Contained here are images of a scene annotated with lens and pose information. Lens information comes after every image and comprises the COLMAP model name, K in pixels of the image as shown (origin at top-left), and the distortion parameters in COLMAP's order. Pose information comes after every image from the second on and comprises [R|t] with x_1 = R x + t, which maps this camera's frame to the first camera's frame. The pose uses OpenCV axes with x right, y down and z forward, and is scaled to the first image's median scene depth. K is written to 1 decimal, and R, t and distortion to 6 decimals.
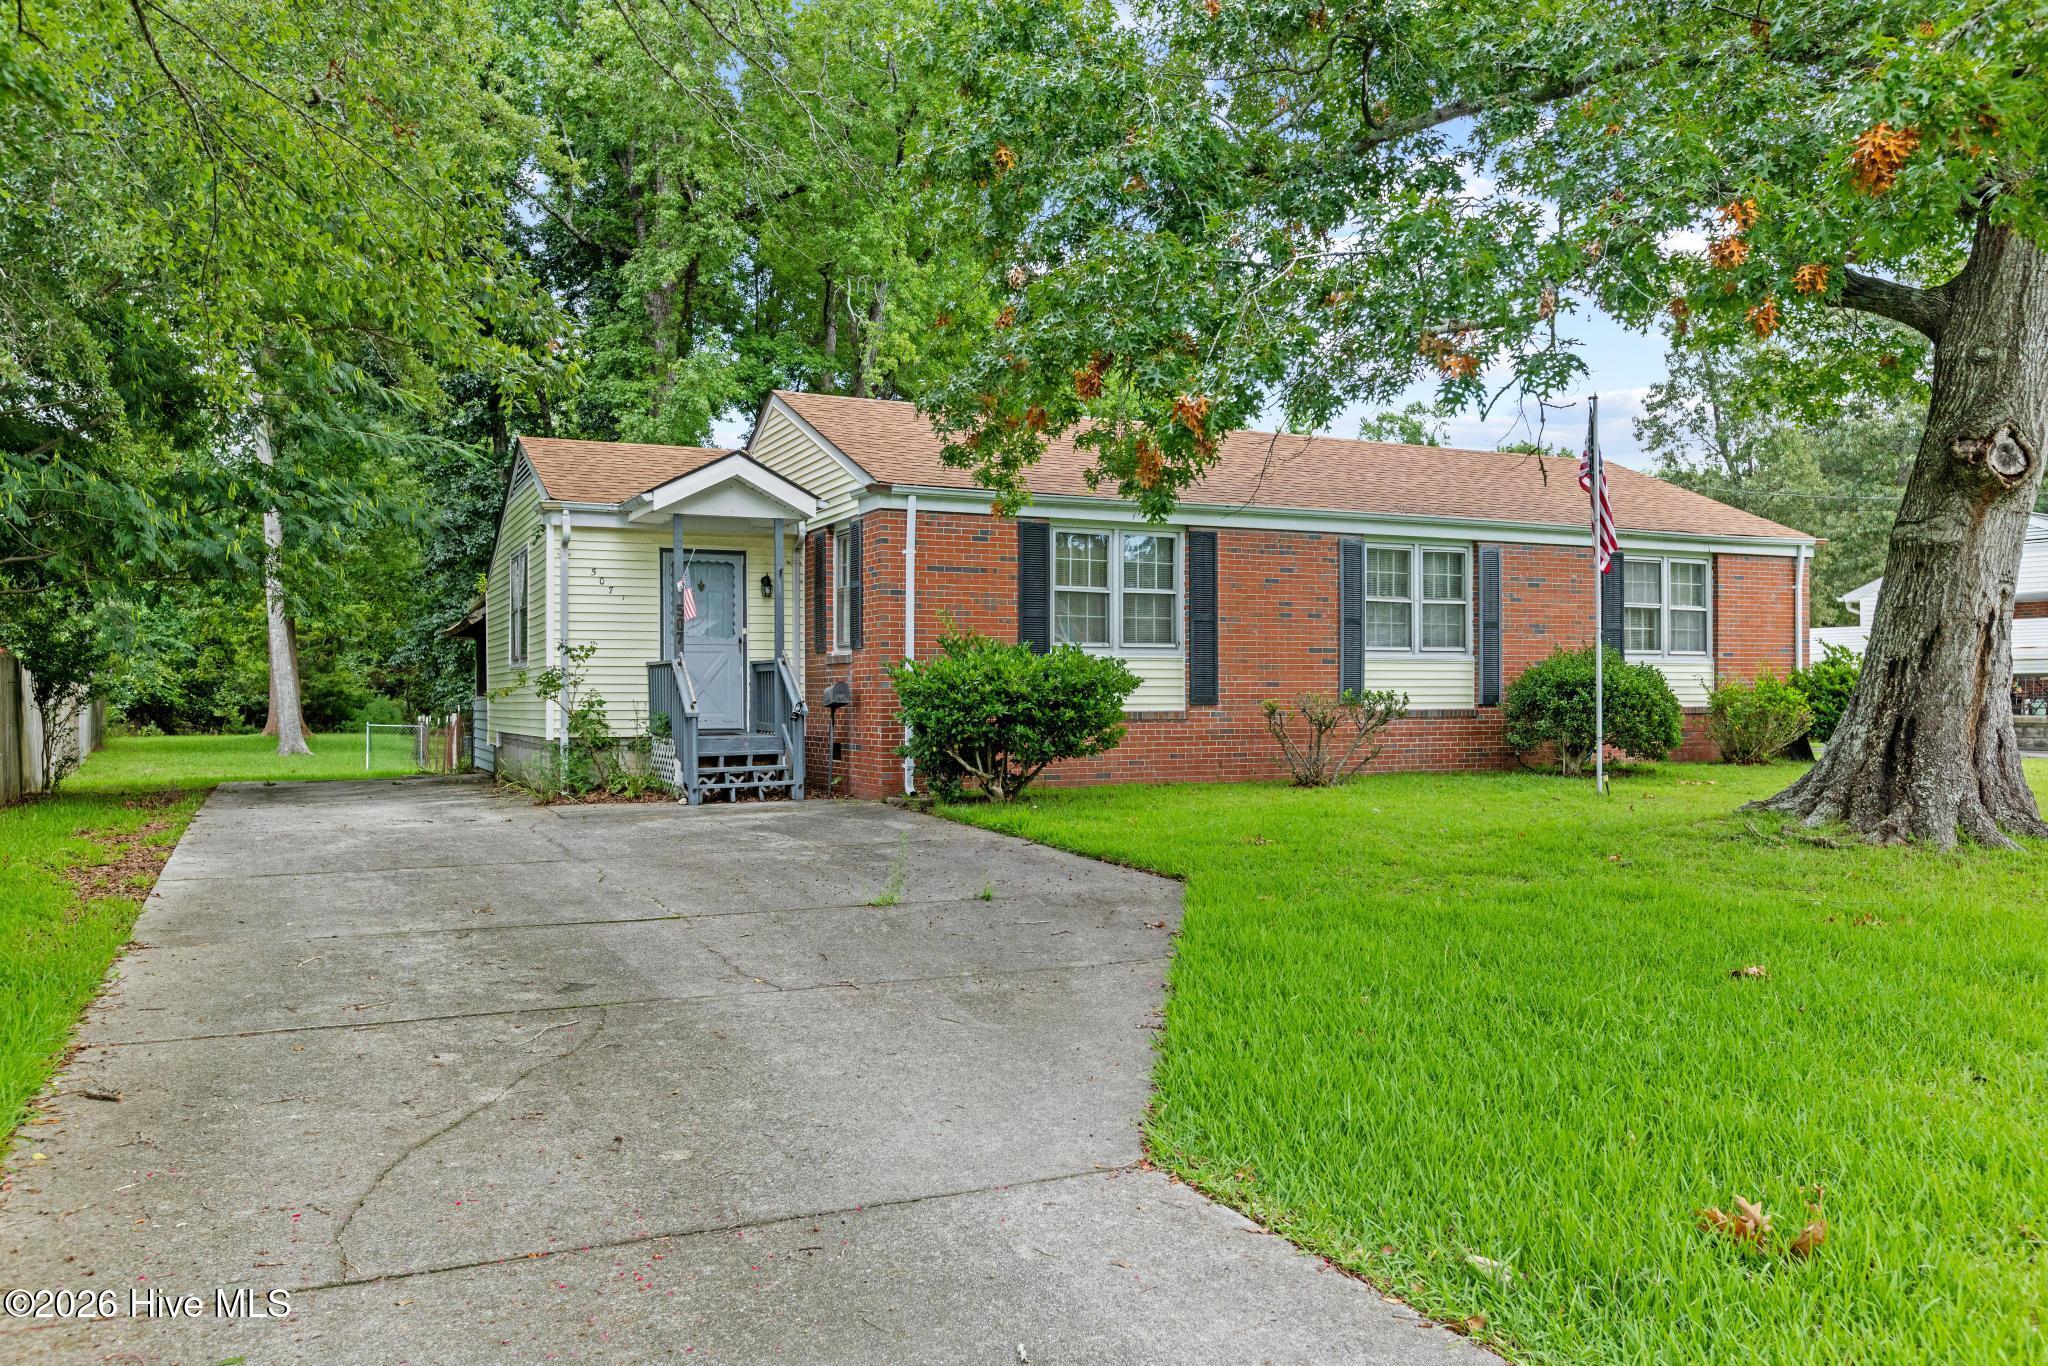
lens RADIAL K [[1638.2, 0, 1023.8], [0, 1638.2, 679.6], [0, 0, 1]] dist [0.001198, -0.008196]
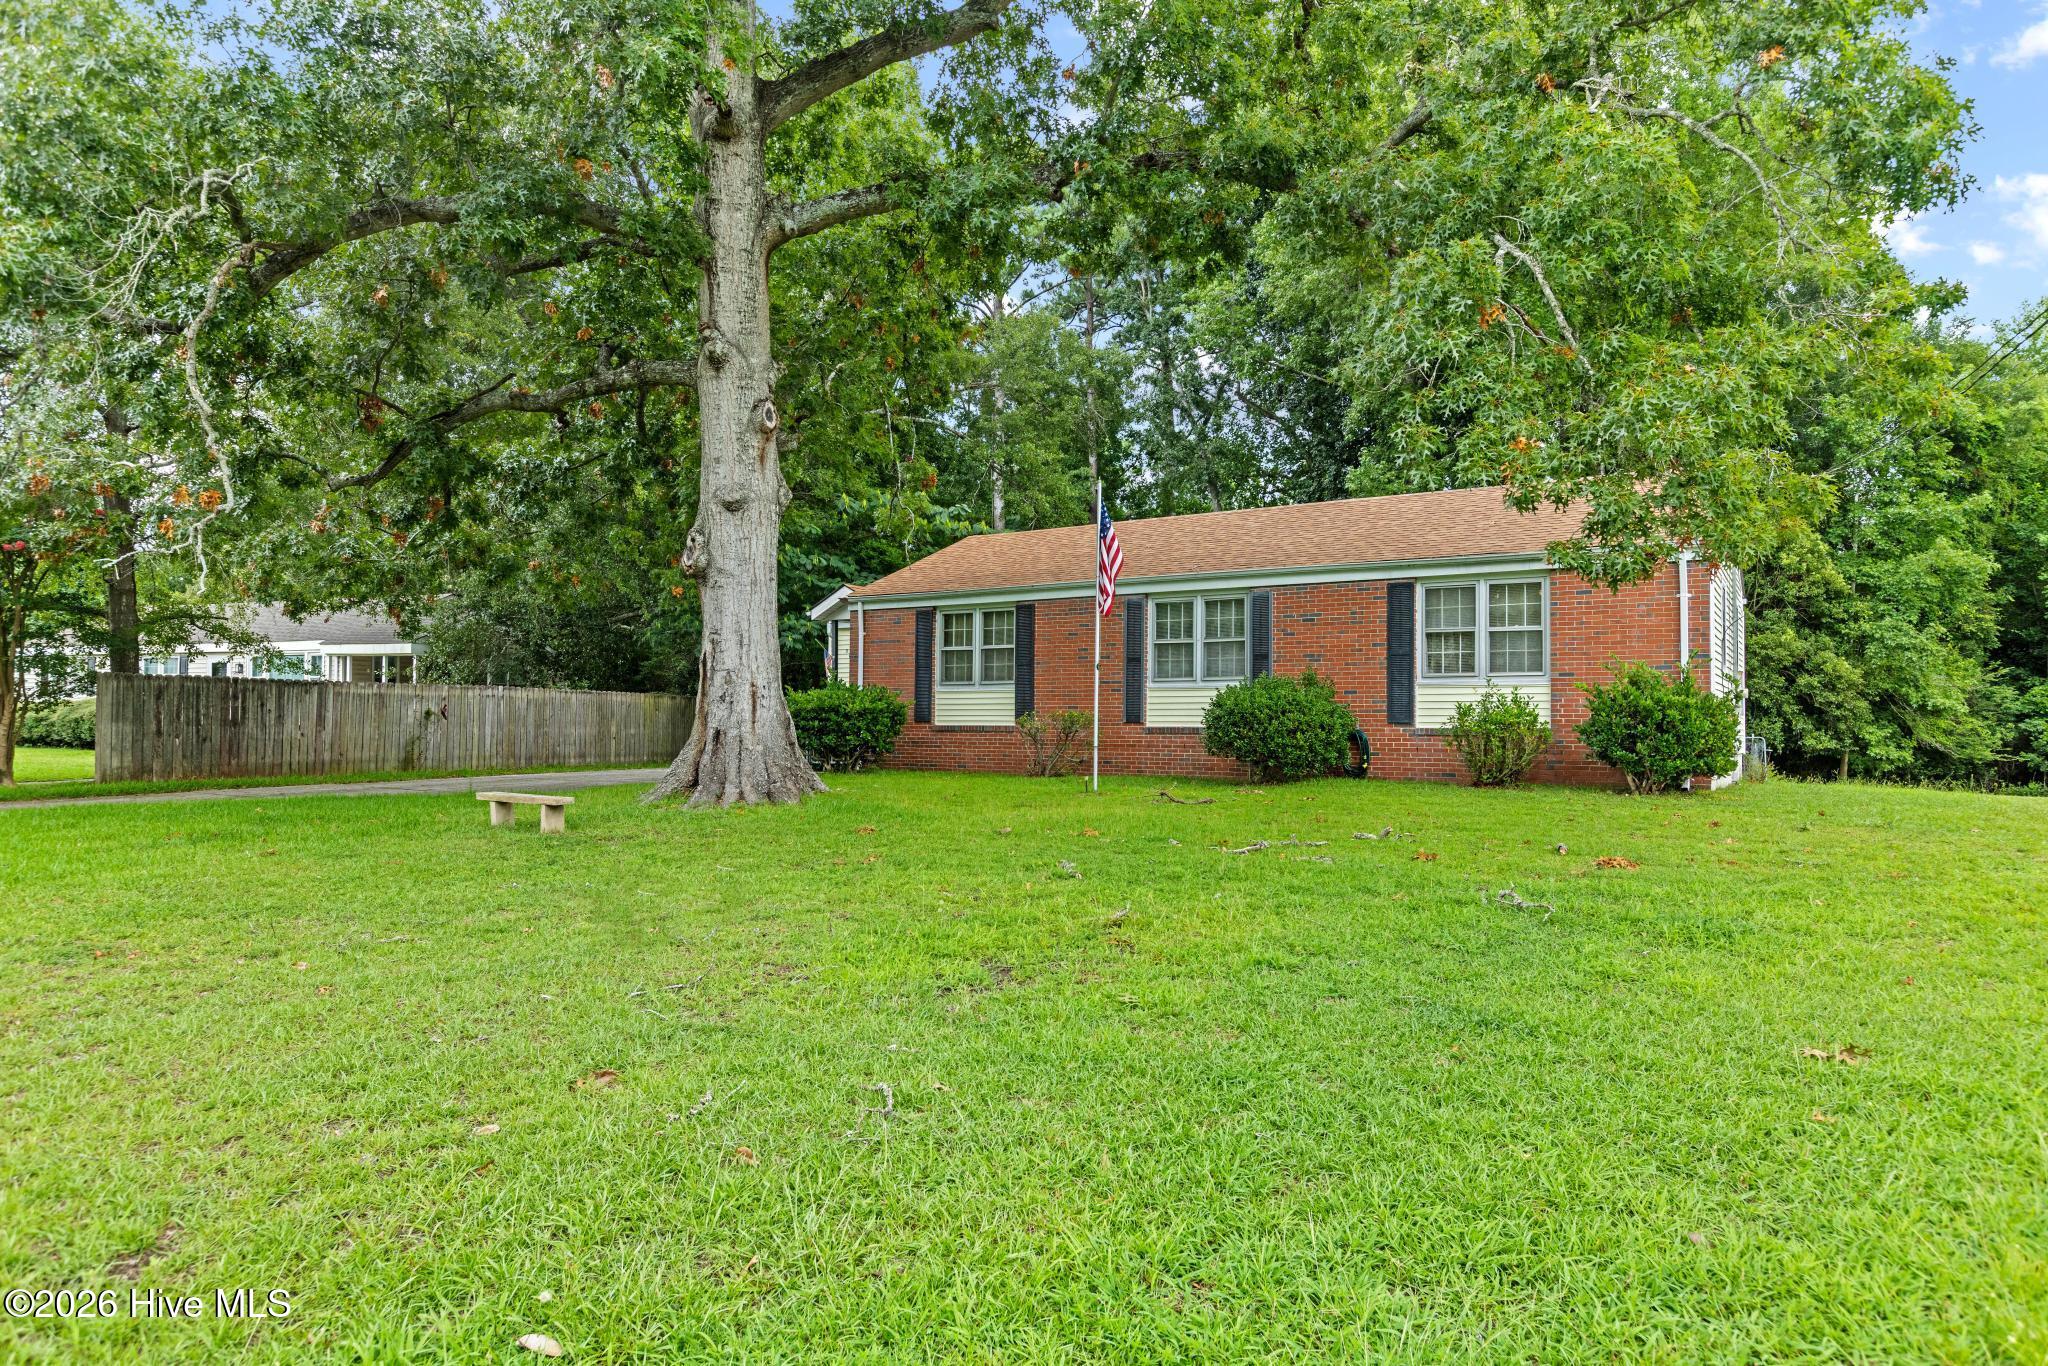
lens RADIAL K [[1197.4, 0, 1026.8], [0, 1197.4, 690.2], [0, 0, 1]] dist [-0.002399, -0.000093]
pose [[0.531246, -0.018390, -0.847018, 1.097518], [0.006161, 0.999822, -0.017844, 0.006658], [0.847195, 0.004261, 0.531264, 0.458562]]
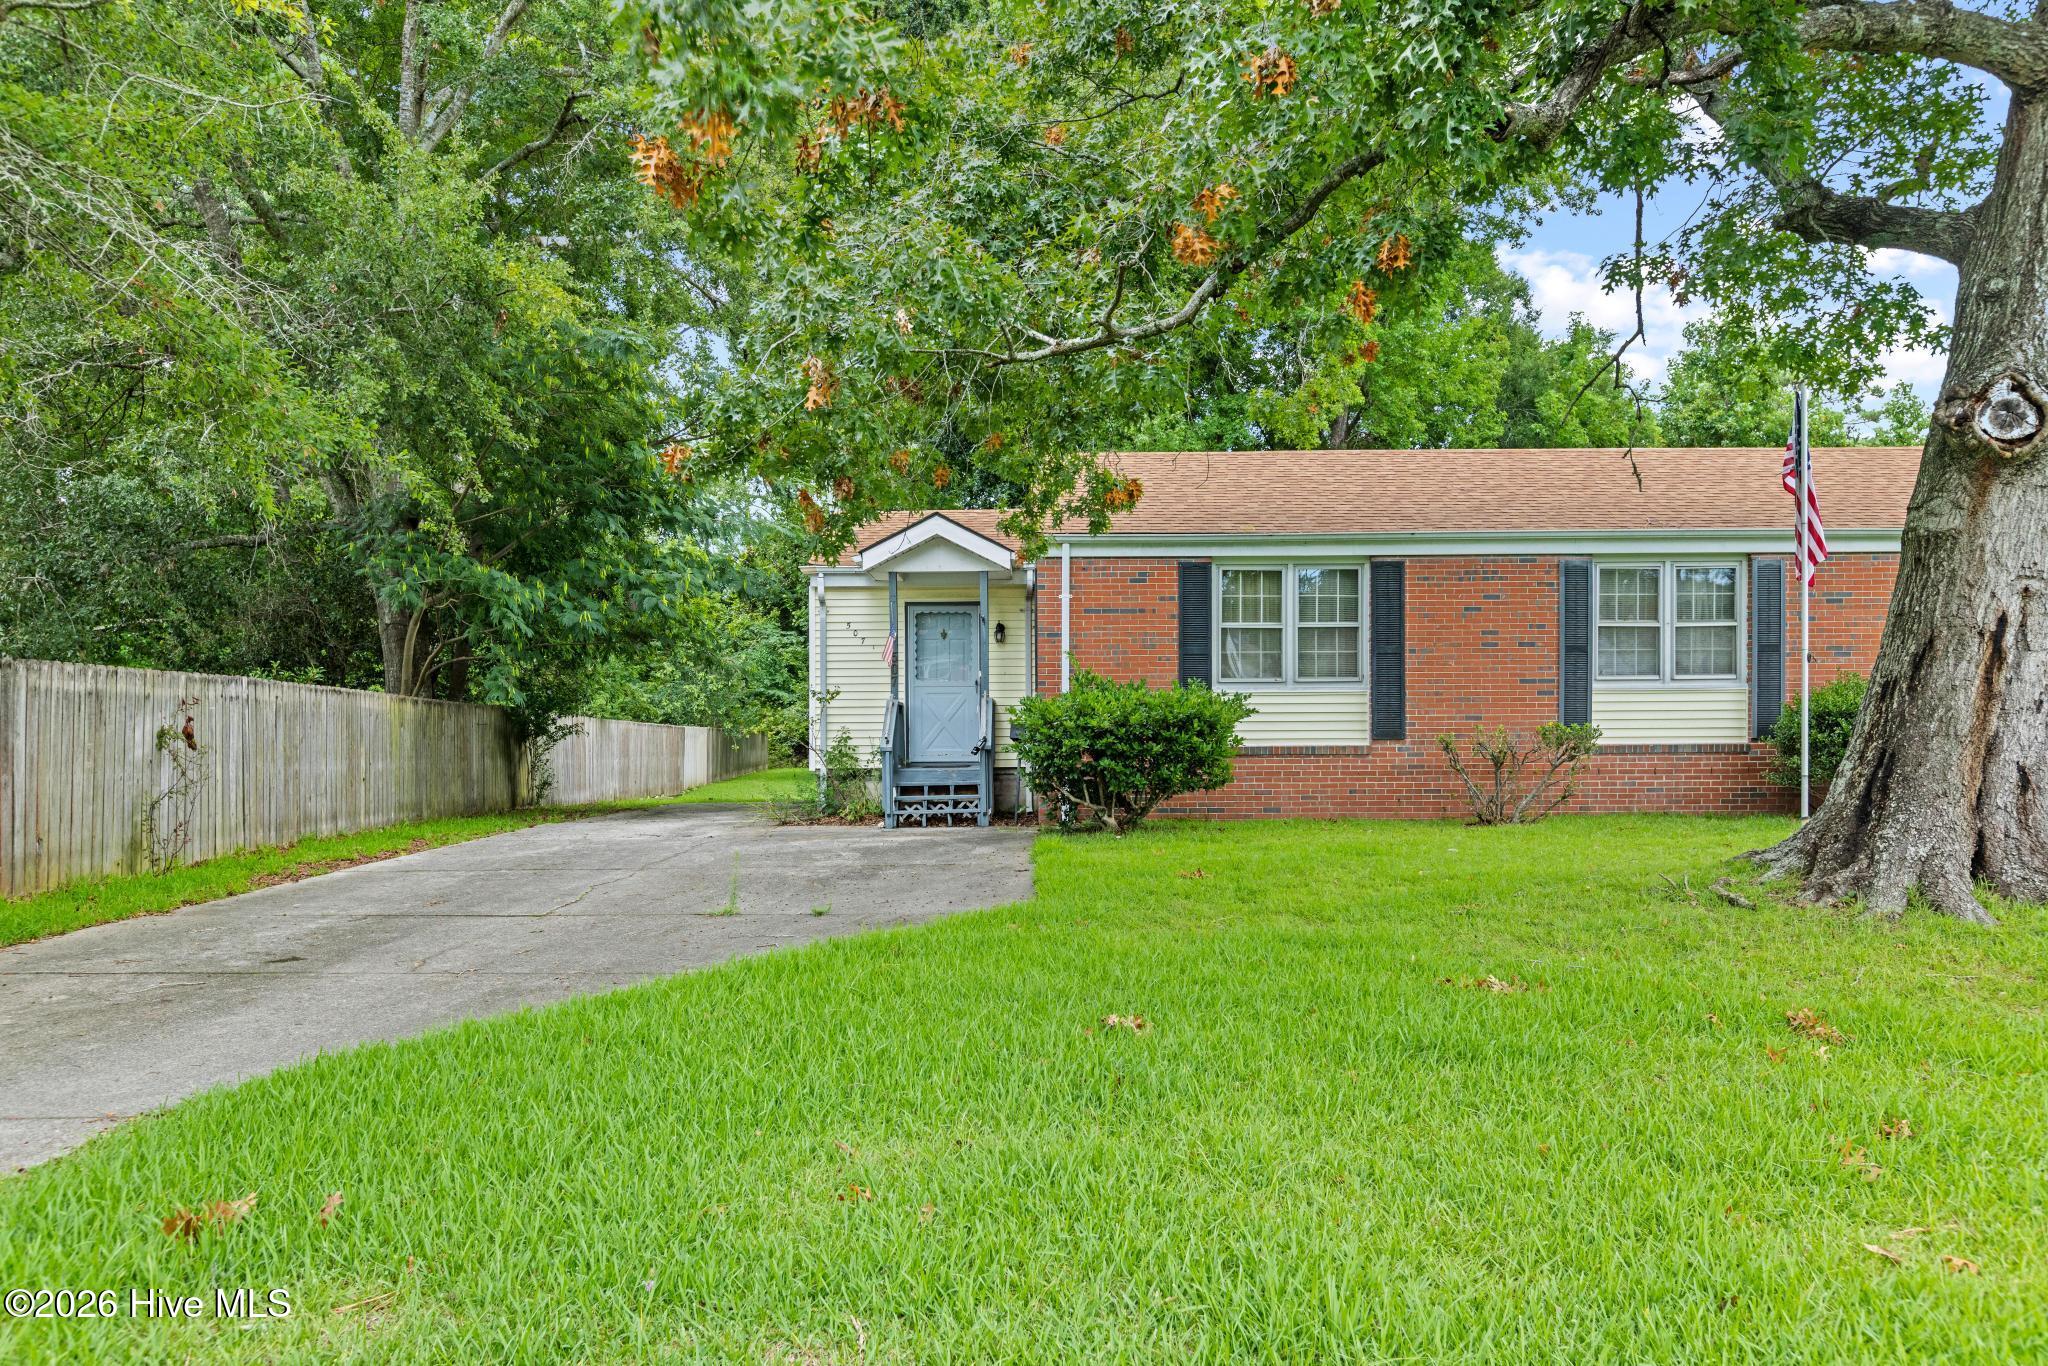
lens RADIAL K [[1534.1, 0, 1013.4], [0, 1534.1, 739.1], [0, 0, 1]] dist [0.001485, 0.006949]
pose [[0.892533, -0.002502, -0.450974, 0.345121], [0.008336, 0.999905, 0.010951, 0.003700], [0.450904, -0.013534, 0.892470, 0.089262]]
